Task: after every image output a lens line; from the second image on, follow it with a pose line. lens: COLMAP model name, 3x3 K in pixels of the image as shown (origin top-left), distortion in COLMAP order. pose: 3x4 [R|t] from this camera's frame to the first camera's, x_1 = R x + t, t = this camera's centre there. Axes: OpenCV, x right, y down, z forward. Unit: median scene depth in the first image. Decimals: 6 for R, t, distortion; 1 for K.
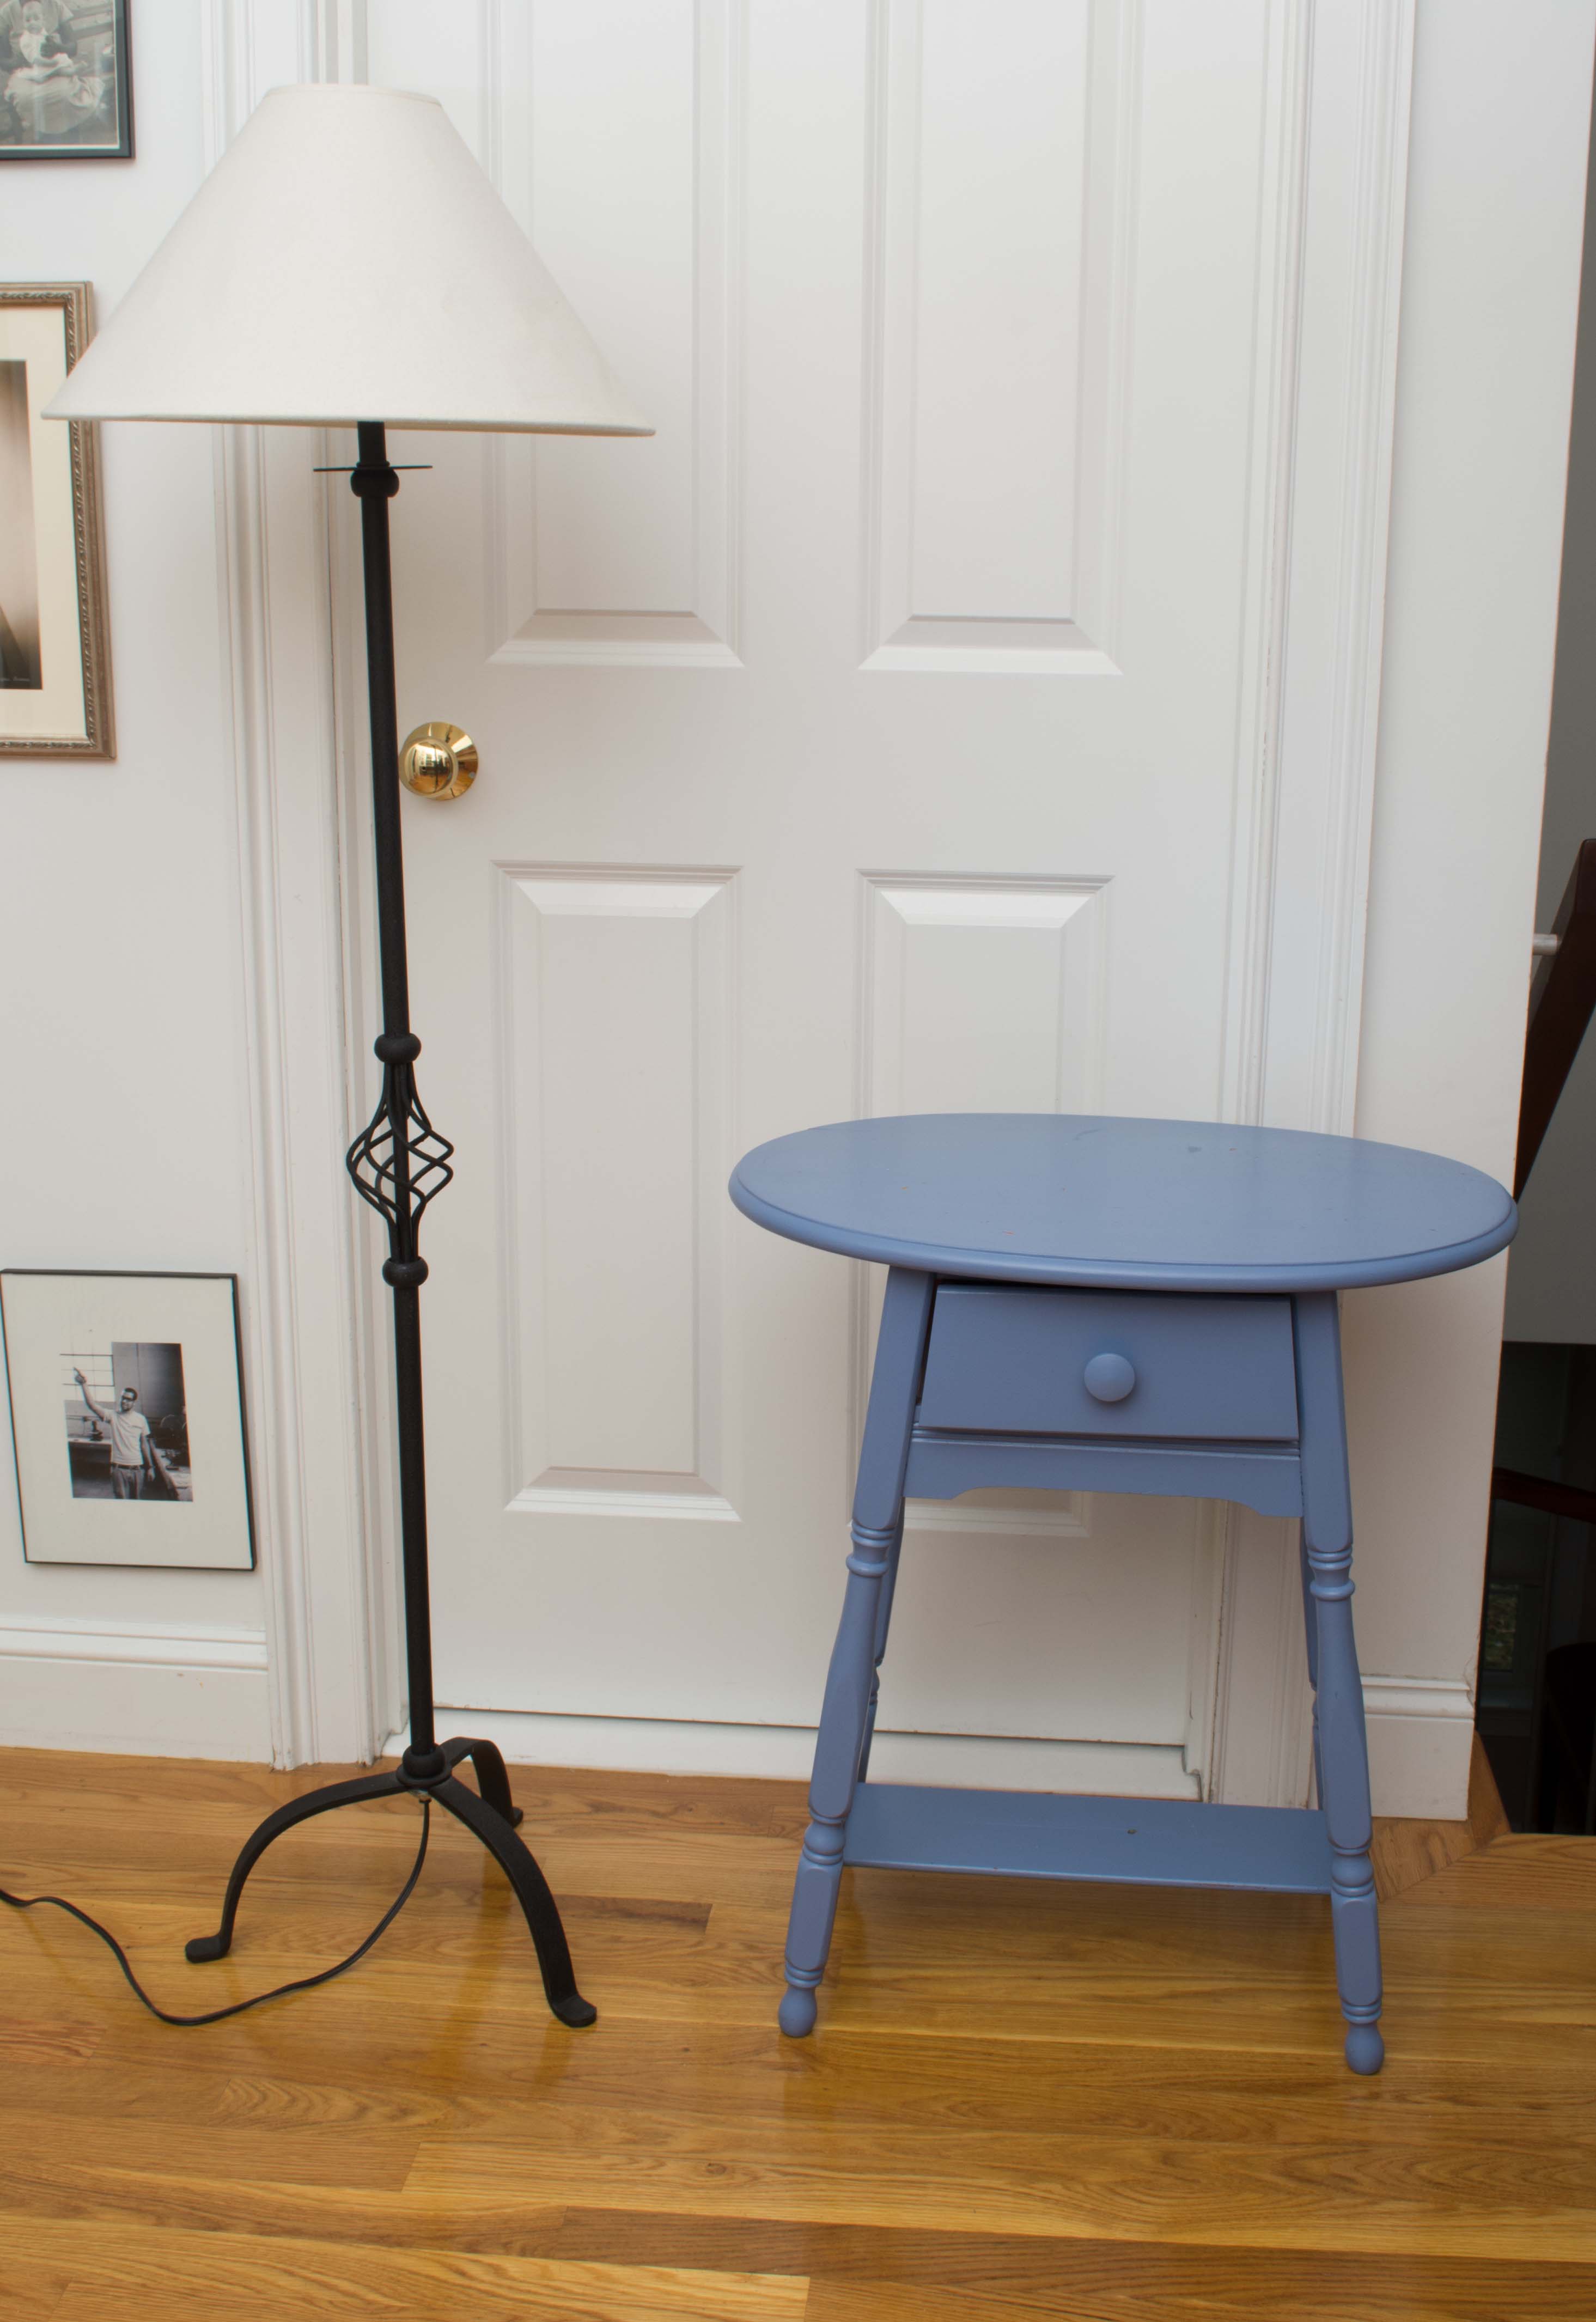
lens RADIAL K [[2295.9, 0, 798.0], [0, 2295.9, 1161.0], [0, 0, 1]] dist [-0.084798, 0.021262]
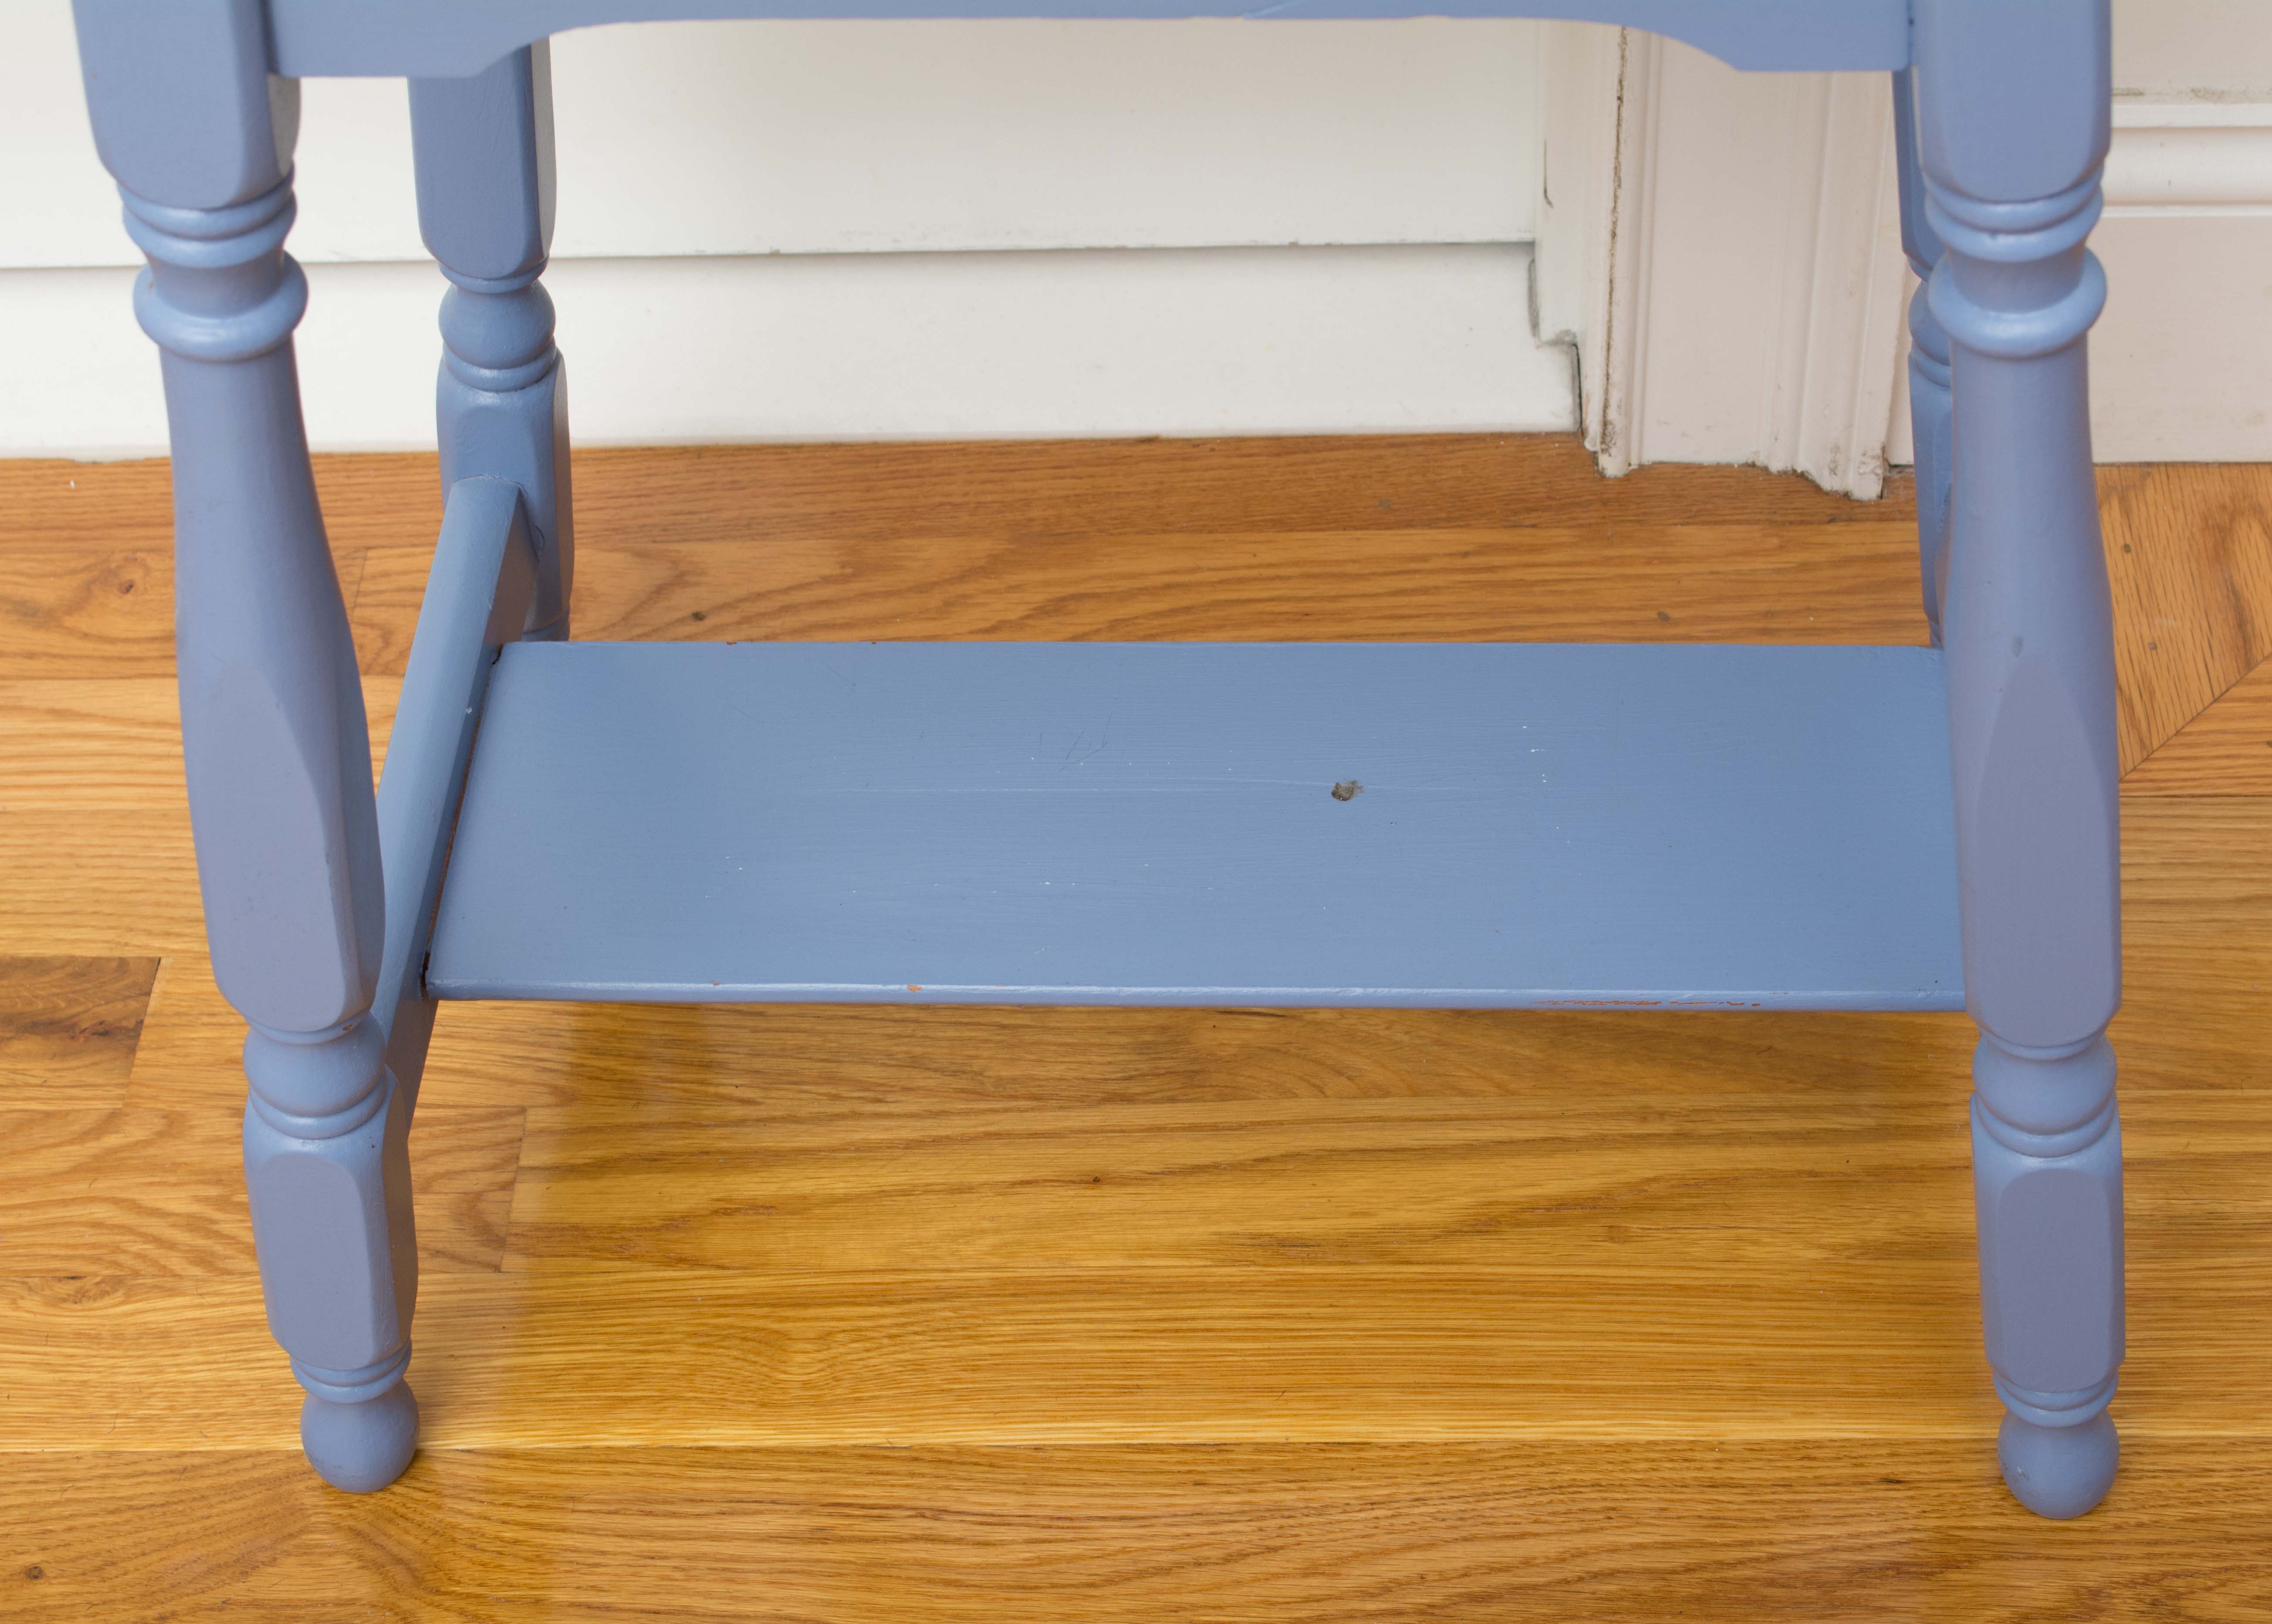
lens RADIAL K [[4190.0, 0, 1136.0], [0, 4190.0, 812.0], [0, 0, 1]] dist [0.002575, -0.112201]
pose [[0.995107, -0.096171, 0.022637, 0.108870], [0.069956, 0.847647, 0.525929, -0.016013], [-0.069767, -0.521772, 0.850227, 0.522179]]
